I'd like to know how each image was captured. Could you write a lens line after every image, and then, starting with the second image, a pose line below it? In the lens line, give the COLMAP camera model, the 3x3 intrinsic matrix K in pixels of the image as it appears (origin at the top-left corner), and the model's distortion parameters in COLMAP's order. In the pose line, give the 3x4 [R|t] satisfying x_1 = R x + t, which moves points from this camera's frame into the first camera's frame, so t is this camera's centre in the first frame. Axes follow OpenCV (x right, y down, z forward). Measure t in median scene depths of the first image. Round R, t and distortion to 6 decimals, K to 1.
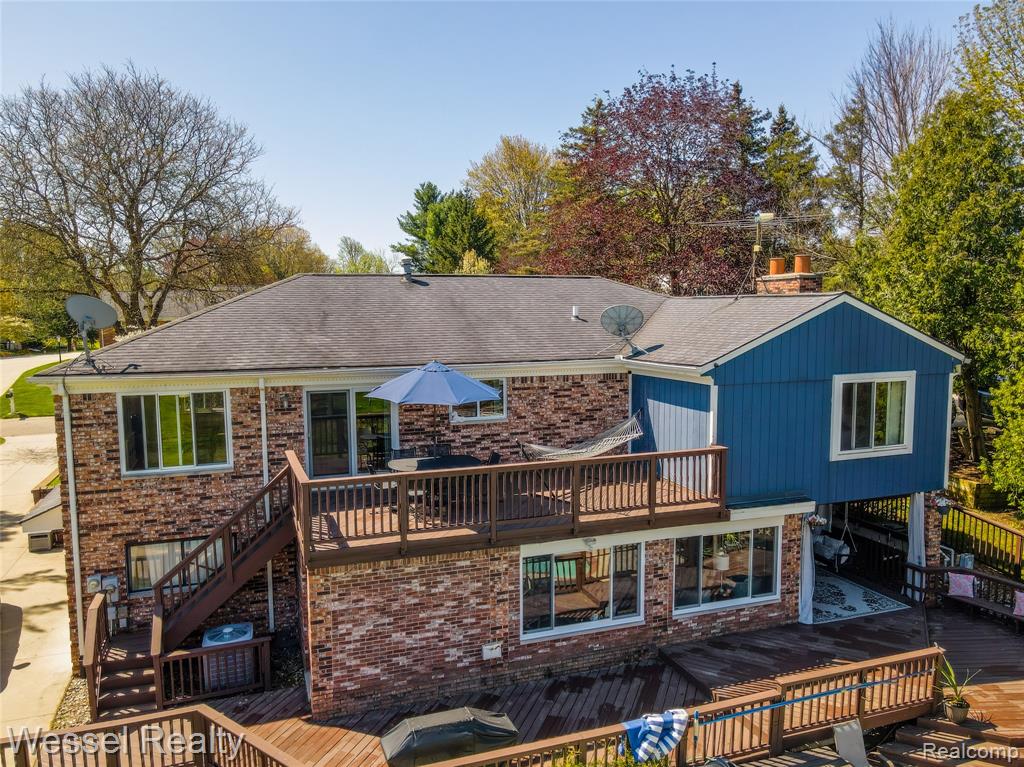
lens RADIAL K [[754.6, 0, 507.1], [0, 754.6, 392.3], [0, 0, 1]] dist [0.008877, 0.011297]
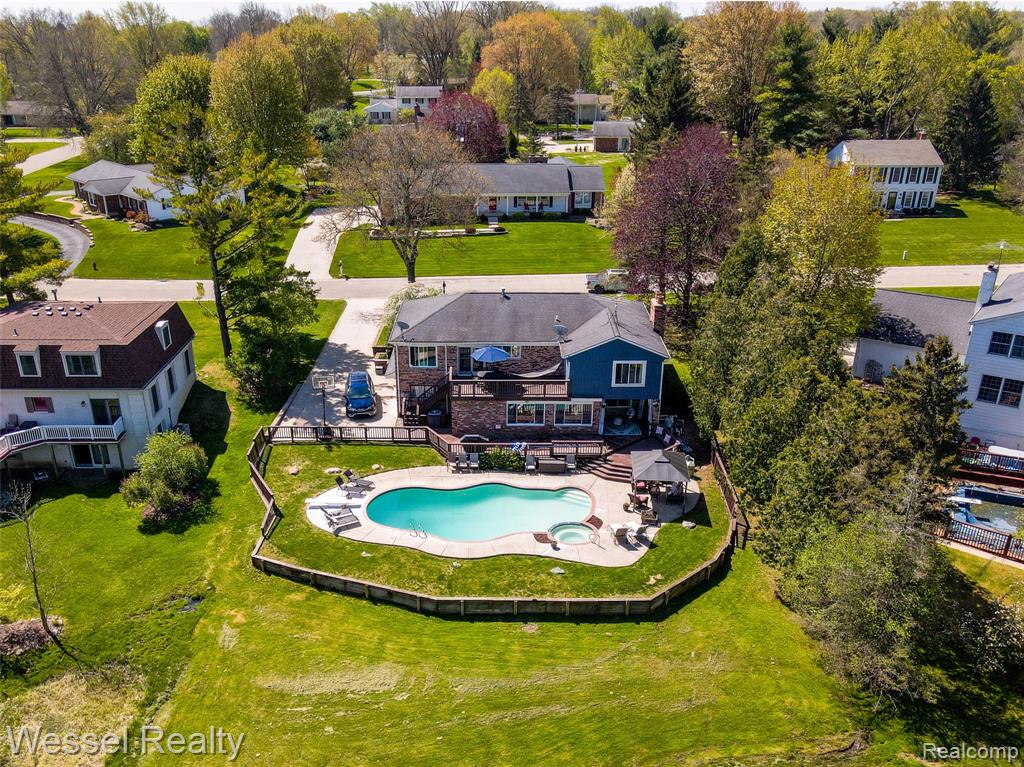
lens RADIAL K [[927.0, 0, 476.8], [0, 927.0, 479.7], [0, 0, 1]] dist [0.006376, 0.013398]
pose [[0.932307, 0.163219, -0.322744, 1.288578], [-0.039723, 0.933187, 0.357188, -0.963070], [0.359481, -0.320189, 0.876500, -2.893014]]
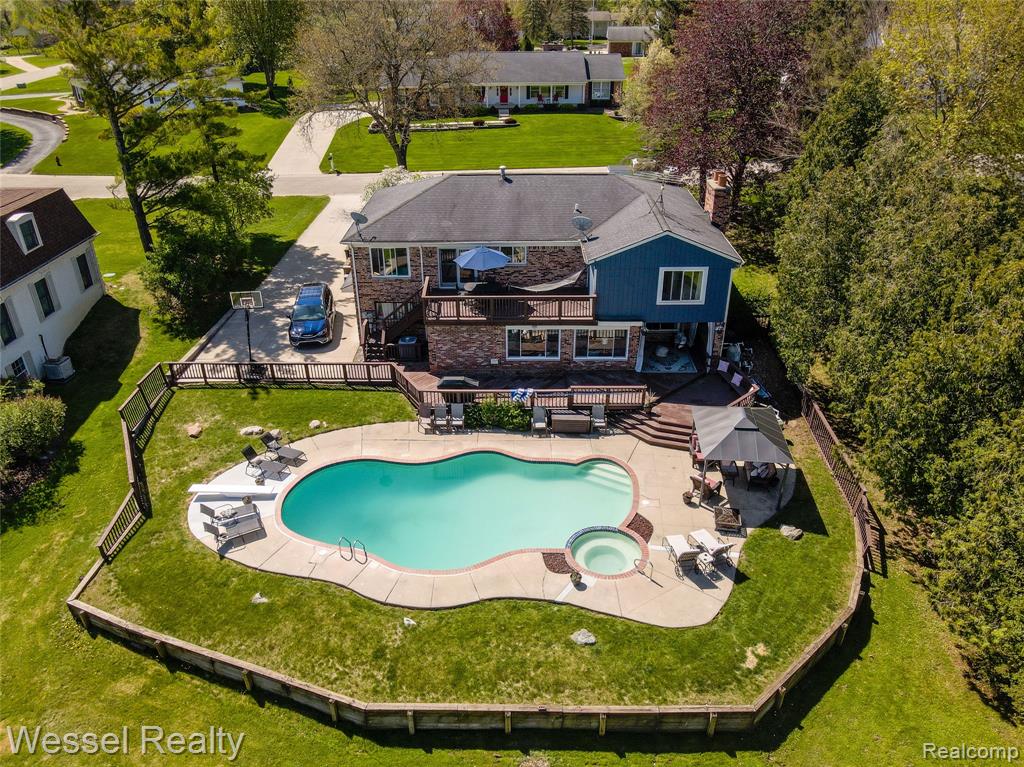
lens RADIAL K [[754.6, 0, 507.1], [0, 754.6, 392.3], [0, 0, 1]] dist [0.008877, 0.011297]
pose [[0.934012, 0.171305, -0.313489, 0.796697], [-0.035748, 0.917943, 0.395098, -0.557058], [0.355447, -0.357819, 0.863494, -1.207870]]
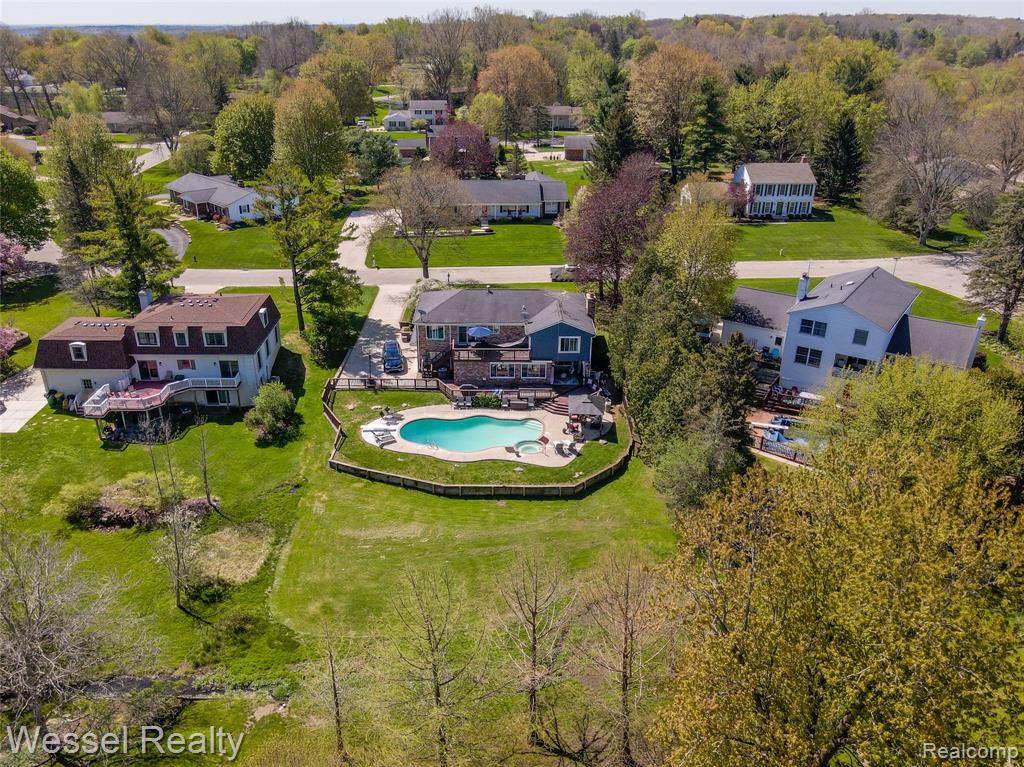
lens RADIAL K [[825.1, 0, 474.2], [0, 825.1, 384.5], [0, 0, 1]] dist [0.008854, 0.003401]
pose [[0.931446, 0.151977, -0.330624, 1.808121], [-0.040145, 0.945978, 0.321737, -1.483952], [0.361659, -0.286408, 0.887228, -4.191079]]
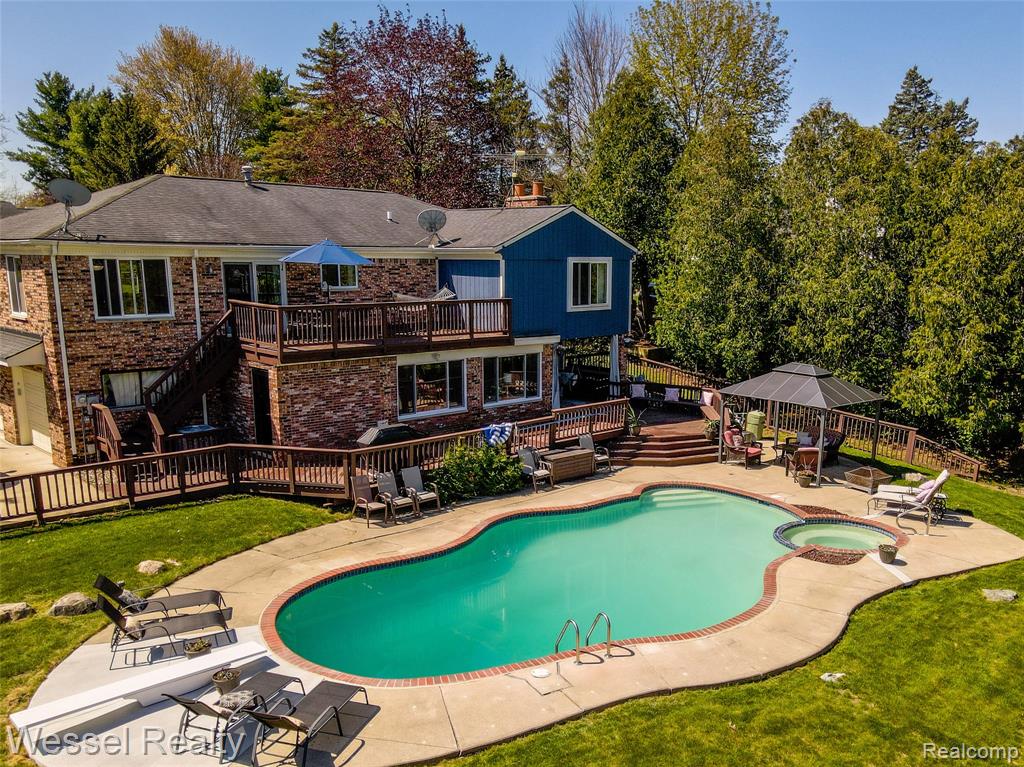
lens RADIAL K [[882.2, 0, 569.4], [0, 882.2, 446.6], [0, 0, 1]] dist [0.000830, 0.025081]
pose [[0.897973, -0.076650, 0.433324, -0.430105], [0.030931, 0.993272, 0.111599, 0.175721], [-0.438963, -0.086810, 0.894302, -0.752912]]
